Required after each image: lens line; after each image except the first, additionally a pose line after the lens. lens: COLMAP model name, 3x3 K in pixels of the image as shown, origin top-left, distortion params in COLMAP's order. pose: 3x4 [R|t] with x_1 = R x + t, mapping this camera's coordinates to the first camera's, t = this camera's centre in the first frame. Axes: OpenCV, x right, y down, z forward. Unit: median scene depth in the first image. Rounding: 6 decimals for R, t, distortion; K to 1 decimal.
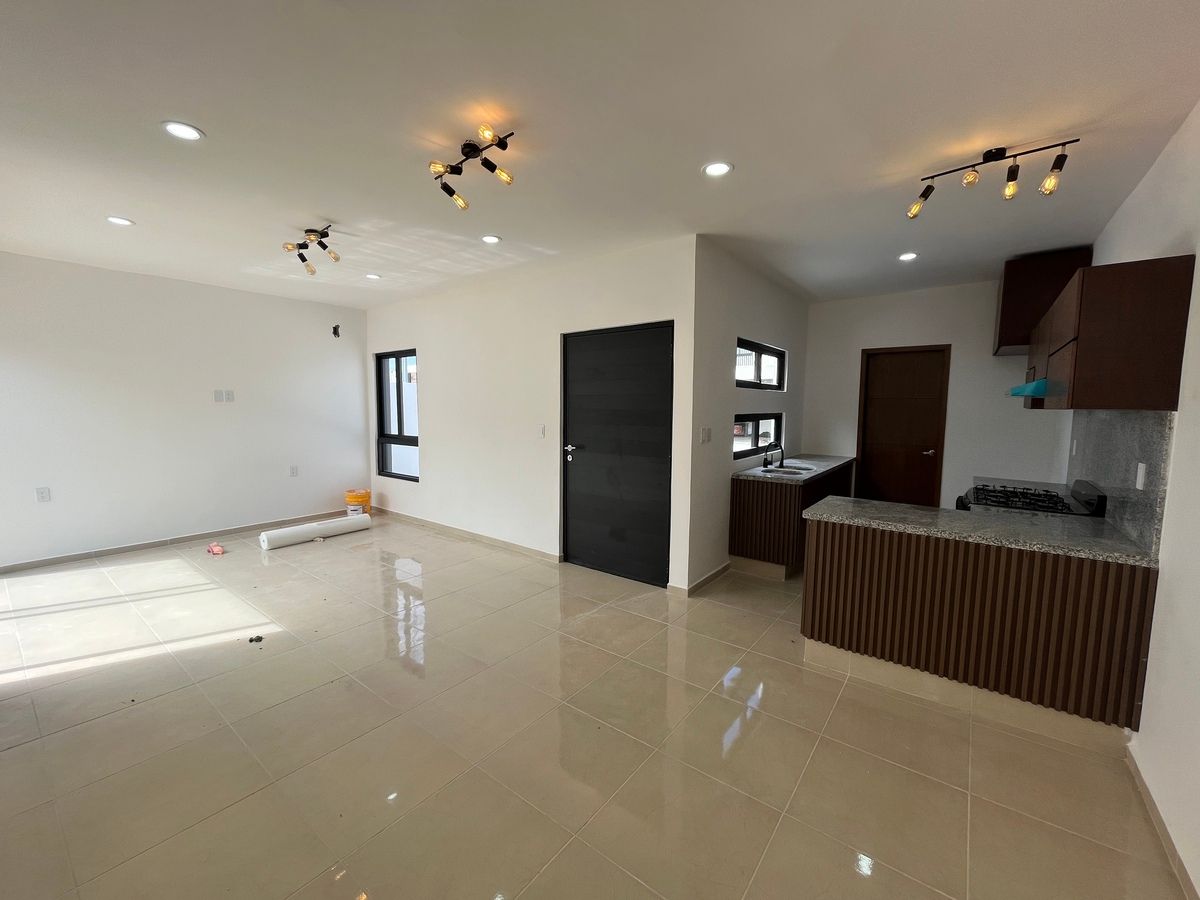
lens RADIAL K [[488.9, 0, 600.0], [0, 488.9, 450.0], [0, 0, 1]] dist [-0.001278, -0.000387]
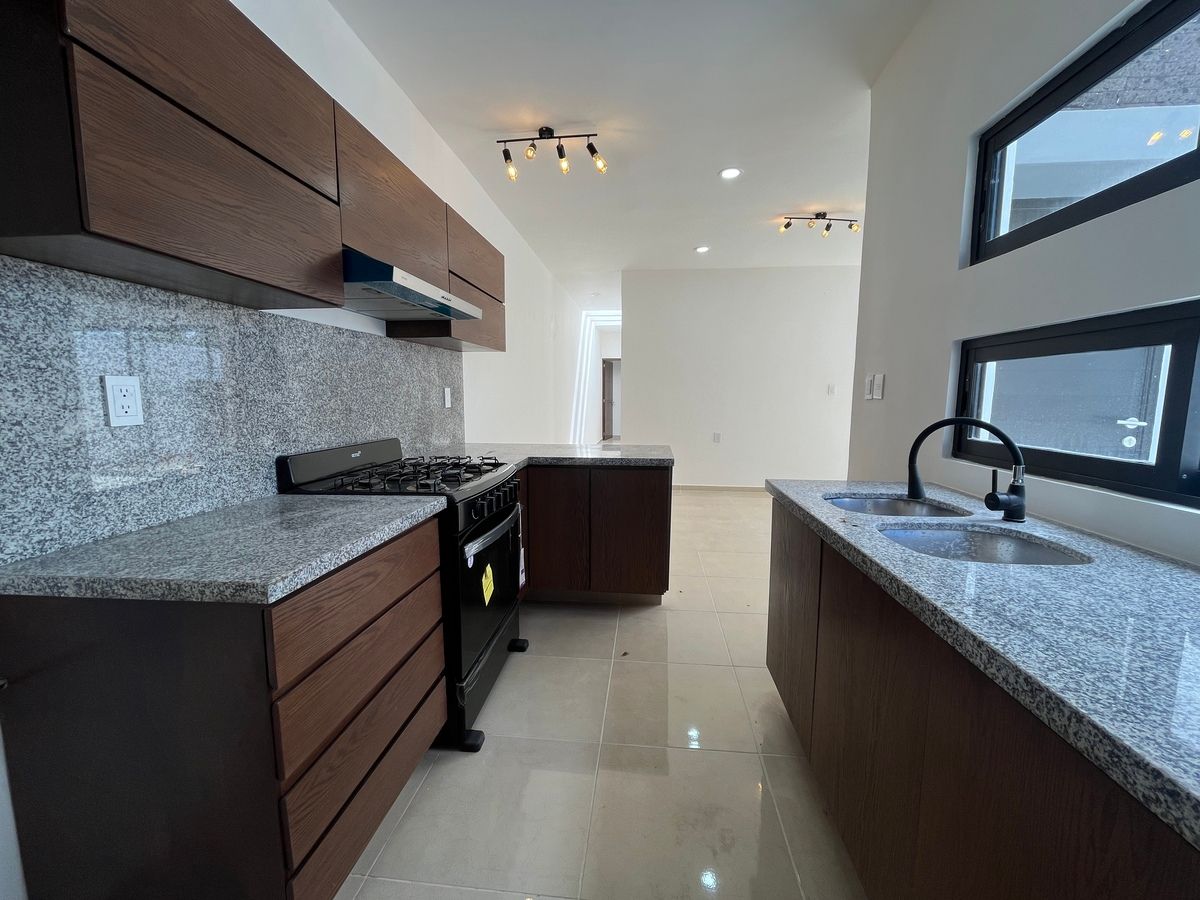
lens RADIAL K [[488.9, 0, 600.0], [0, 488.9, 450.0], [0, 0, 1]] dist [-0.001278, -0.000387]
pose [[-0.852163, 0.049837, -0.520898, 0.784693], [-0.058911, 0.979989, 0.190137, -0.047469], [0.519950, 0.192714, -0.832174, 1.281070]]
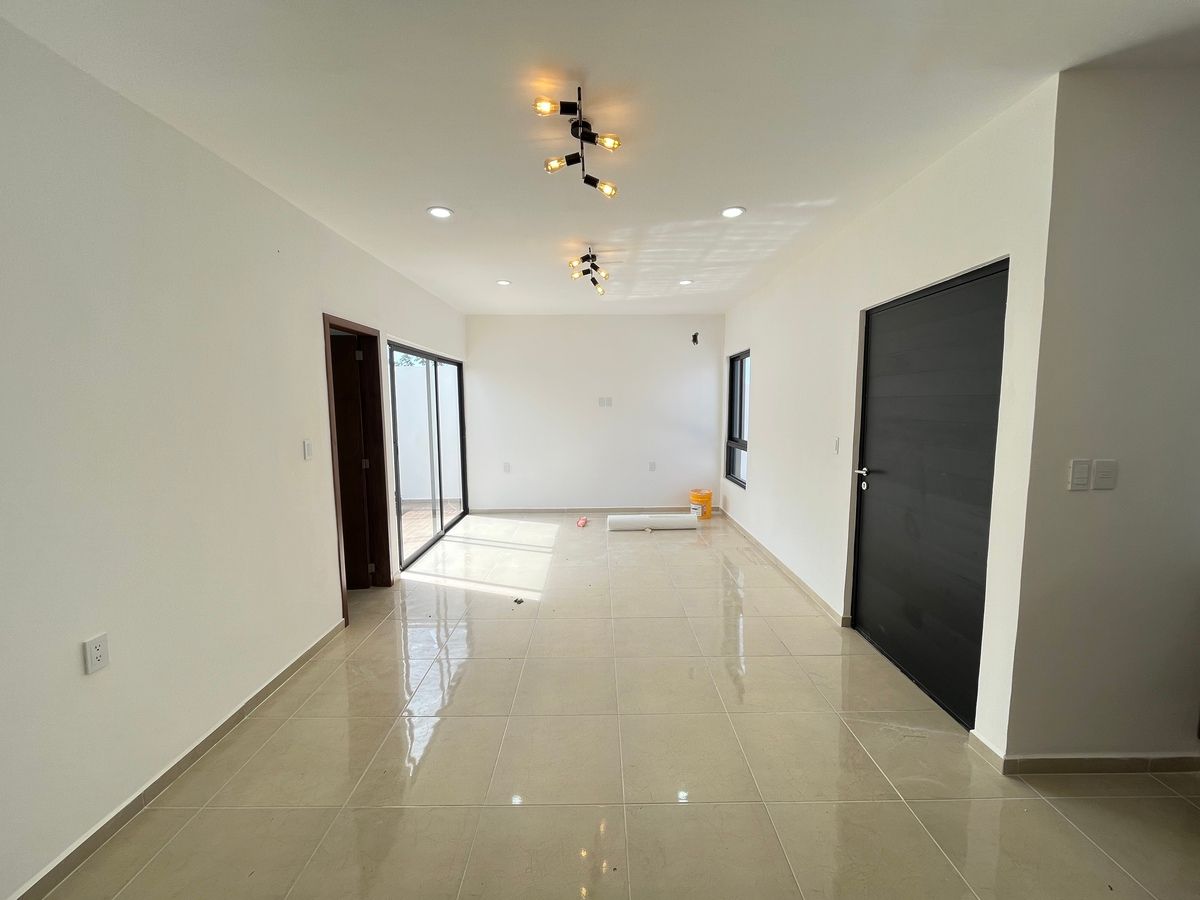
lens RADIAL K [[488.9, 0, 600.0], [0, 488.9, 450.0], [0, 0, 1]] dist [-0.001278, -0.000387]
pose [[0.610035, 0.066360, -0.789591, 0.285788], [-0.062874, 0.997399, 0.035249, -0.040123], [0.789876, 0.028141, 0.612621, 0.292082]]
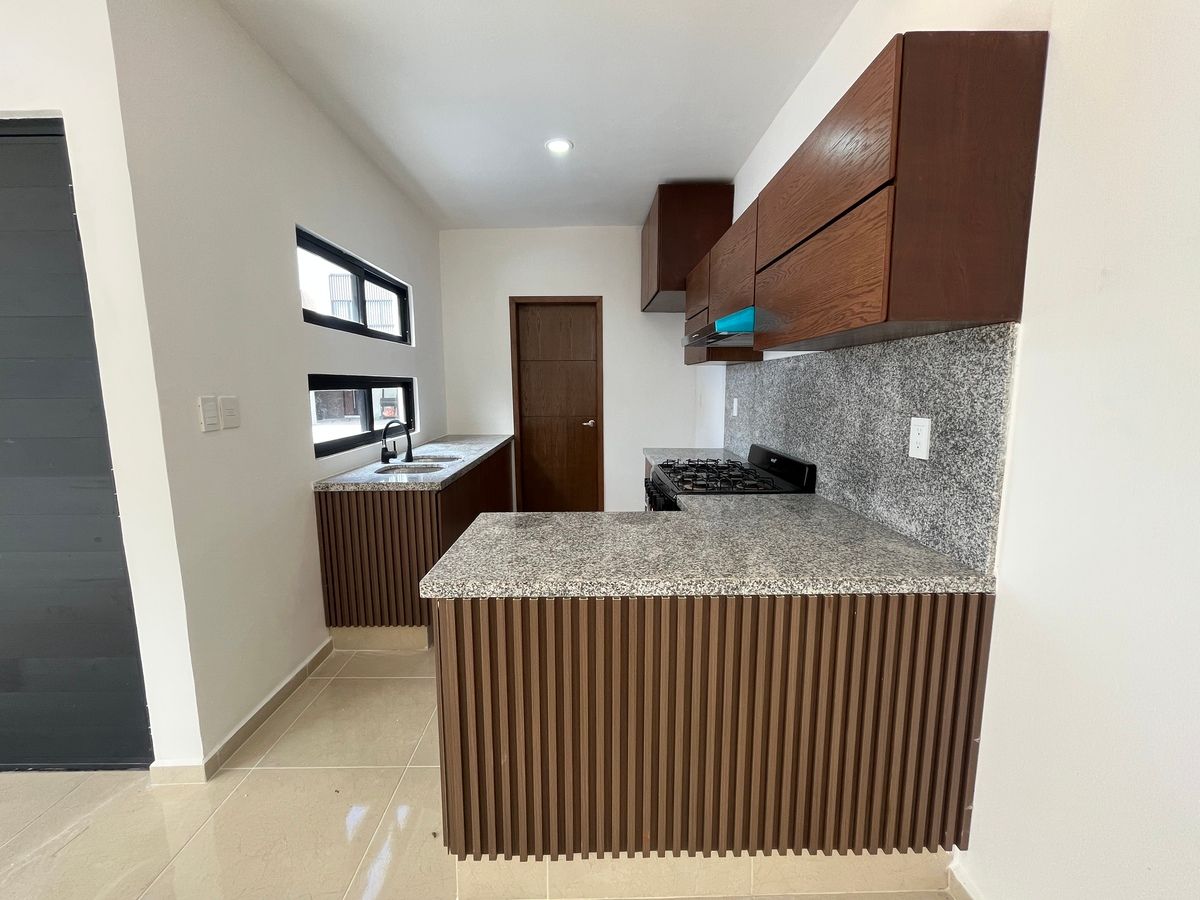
lens RADIAL K [[488.9, 0, 600.0], [0, 488.9, 450.0], [0, 0, 1]] dist [-0.001278, -0.000387]
pose [[0.784503, -0.093449, 0.613043, 0.201323], [0.069788, 0.995605, 0.062458, -0.000524], [-0.616185, -0.006215, 0.787577, 0.401432]]
